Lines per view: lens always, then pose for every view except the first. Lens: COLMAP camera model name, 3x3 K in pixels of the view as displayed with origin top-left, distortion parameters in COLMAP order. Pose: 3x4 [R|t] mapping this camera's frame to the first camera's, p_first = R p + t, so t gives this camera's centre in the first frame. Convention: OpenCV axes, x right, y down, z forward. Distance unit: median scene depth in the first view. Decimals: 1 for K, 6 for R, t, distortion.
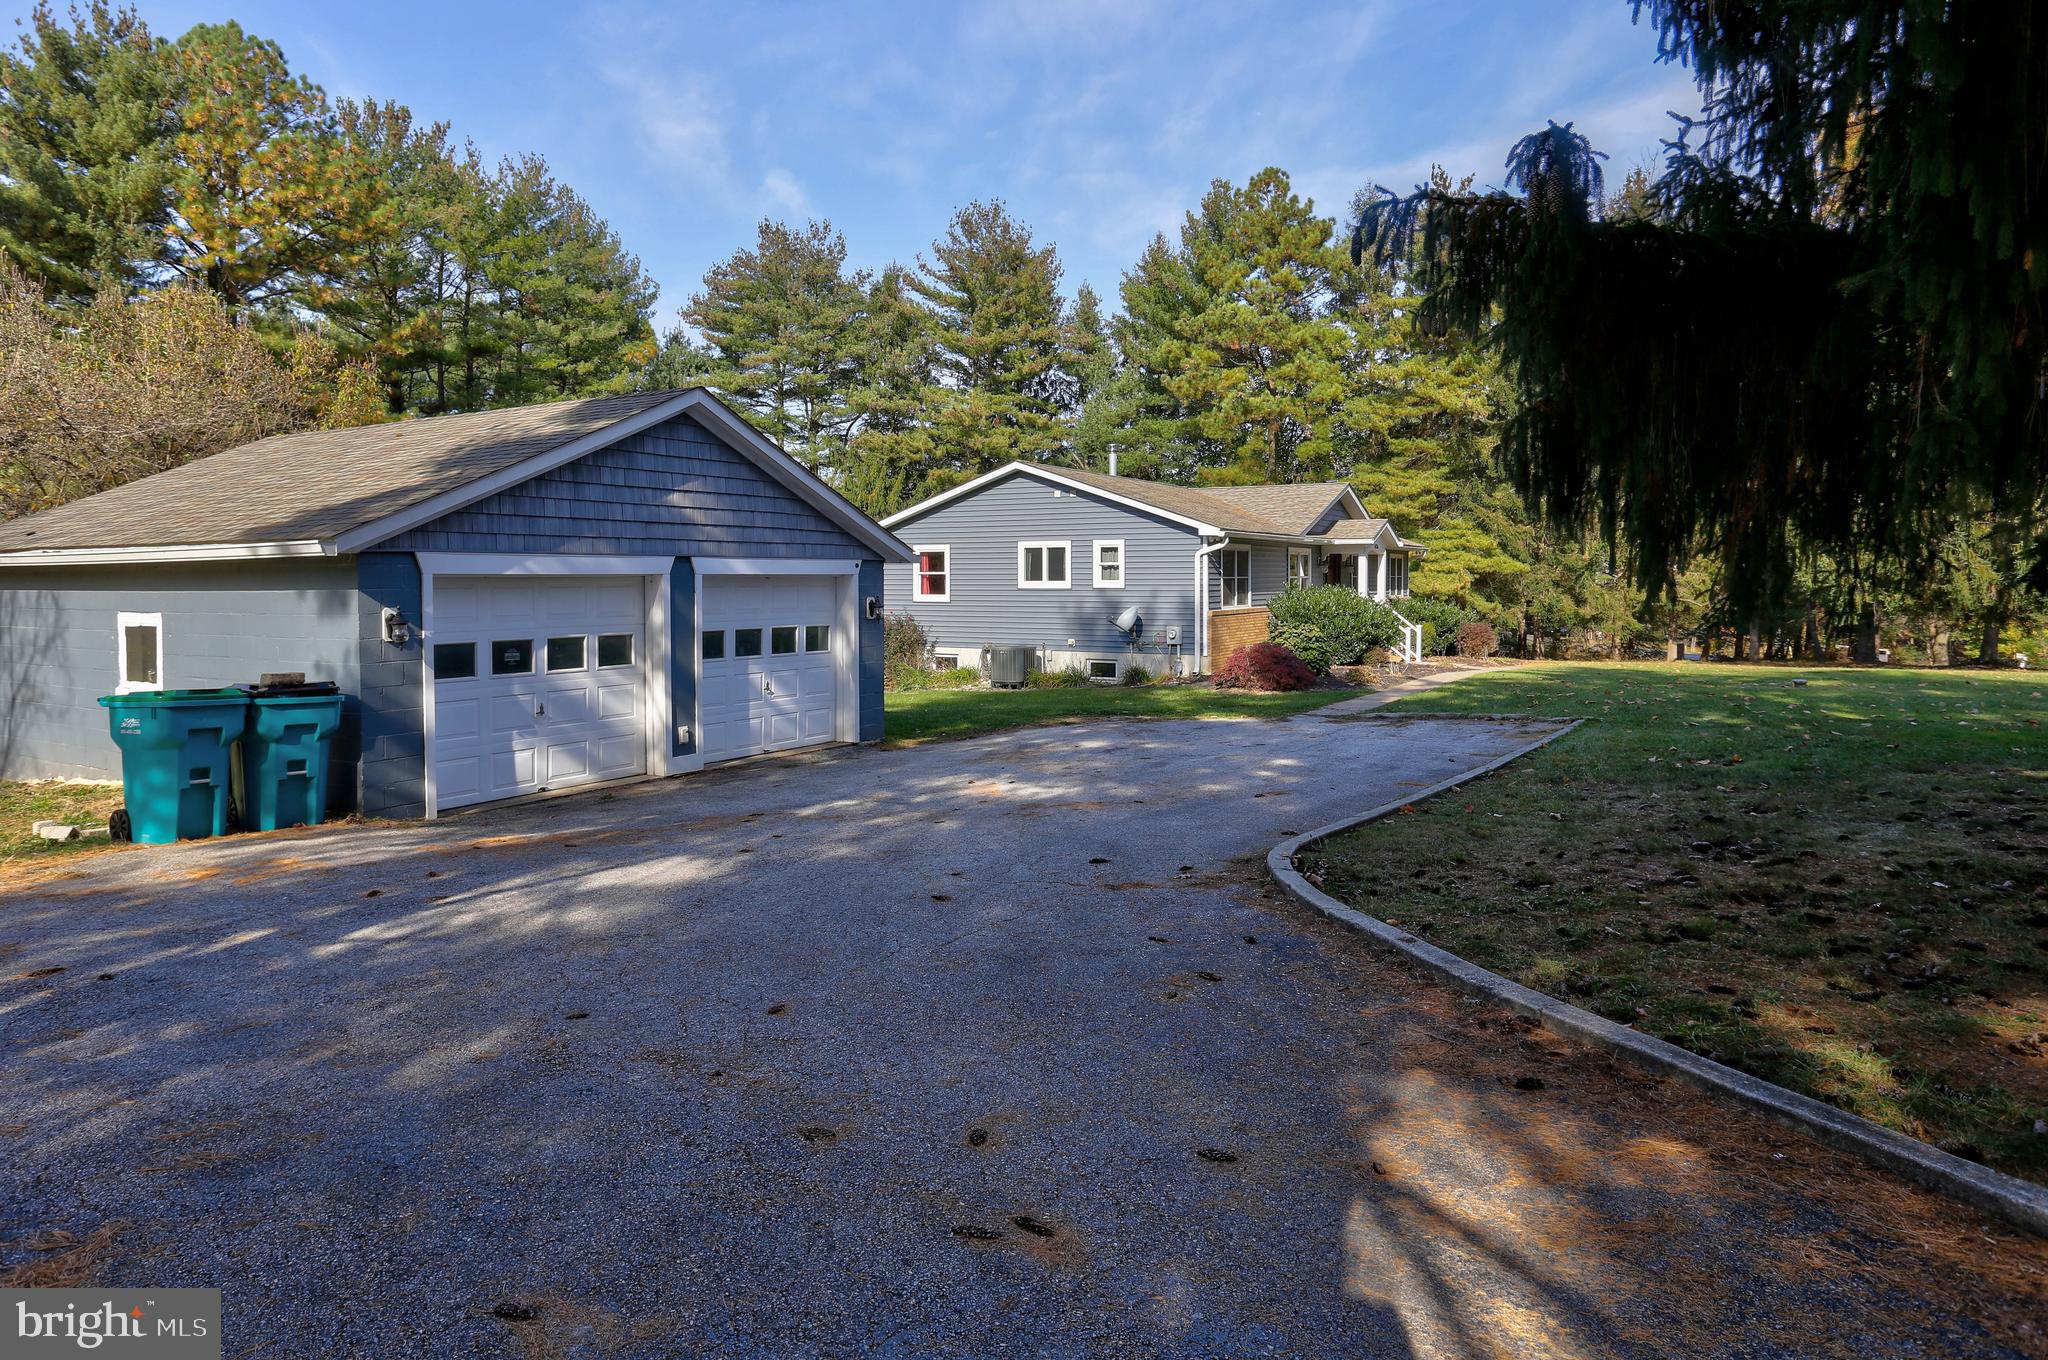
lens RADIAL K [[1257.4, 0, 1027.5], [0, 1257.4, 655.5], [0, 0, 1]] dist [-0.065927, 0.053989]
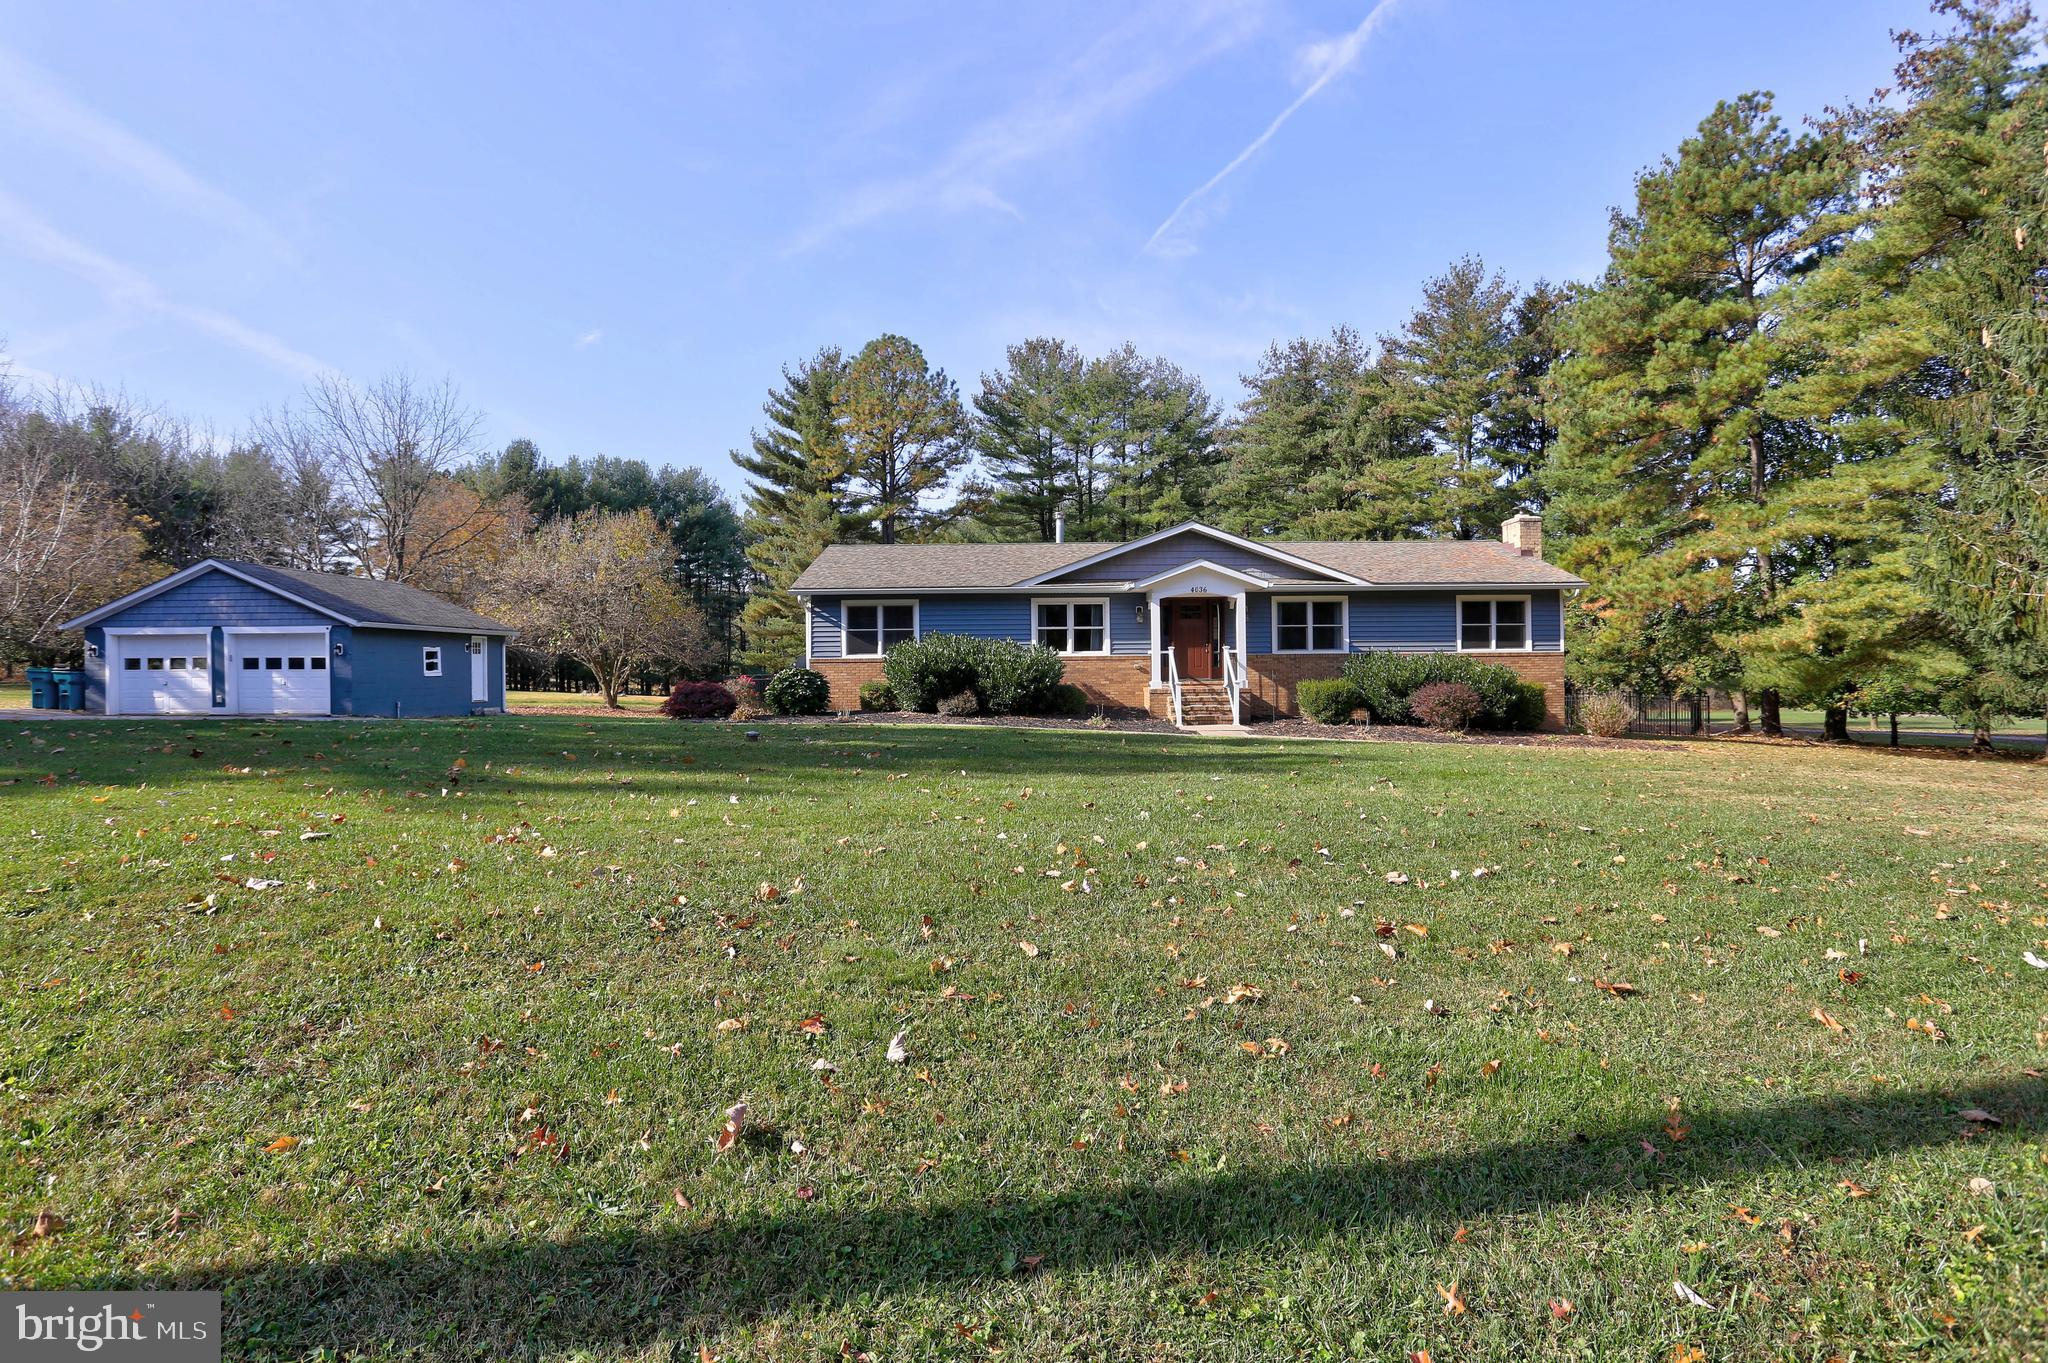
lens RADIAL K [[901.3, 0, 1024.0], [0, 901.3, 681.5], [0, 0, 1]] dist [0.000278, 0.000069]
pose [[0.454736, 0.047161, -0.889377, 2.042678], [-0.048950, 0.998411, 0.027915, -0.098777], [0.889280, 0.030841, 0.456322, 1.609308]]
